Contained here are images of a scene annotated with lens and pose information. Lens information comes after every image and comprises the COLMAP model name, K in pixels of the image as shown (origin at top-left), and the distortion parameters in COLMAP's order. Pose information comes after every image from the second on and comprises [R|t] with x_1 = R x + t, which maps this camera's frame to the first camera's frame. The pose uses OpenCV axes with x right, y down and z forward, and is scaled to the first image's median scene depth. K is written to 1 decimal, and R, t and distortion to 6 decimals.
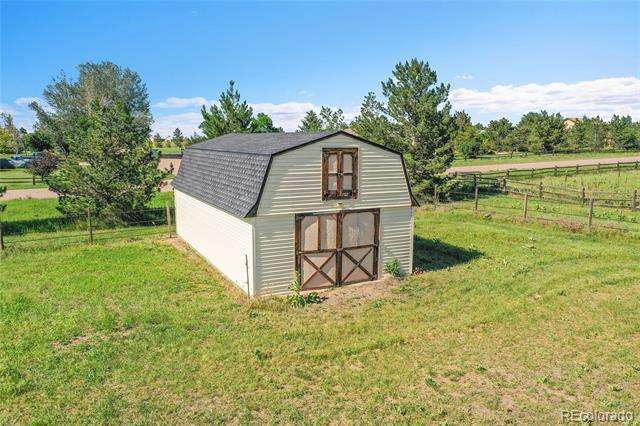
lens RADIAL K [[507.5, 0, 320.0], [0, 507.5, 213.0], [0, 0, 1]] dist [-0.012738, -0.004125]
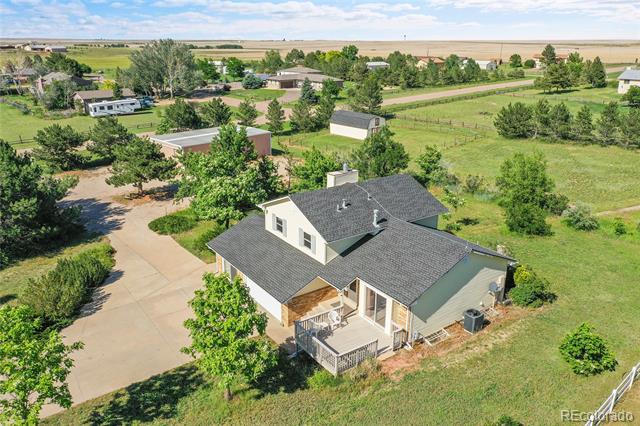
lens RADIAL K [[507.5, 0, 320.0], [0, 507.5, 213.0], [0, 0, 1]] dist [-0.012738, -0.004125]
pose [[0.969014, -0.057850, 0.240137, -0.618308], [0.008722, 0.979594, 0.200795, -0.065590], [-0.246853, -0.192479, 0.949745, -1.415663]]
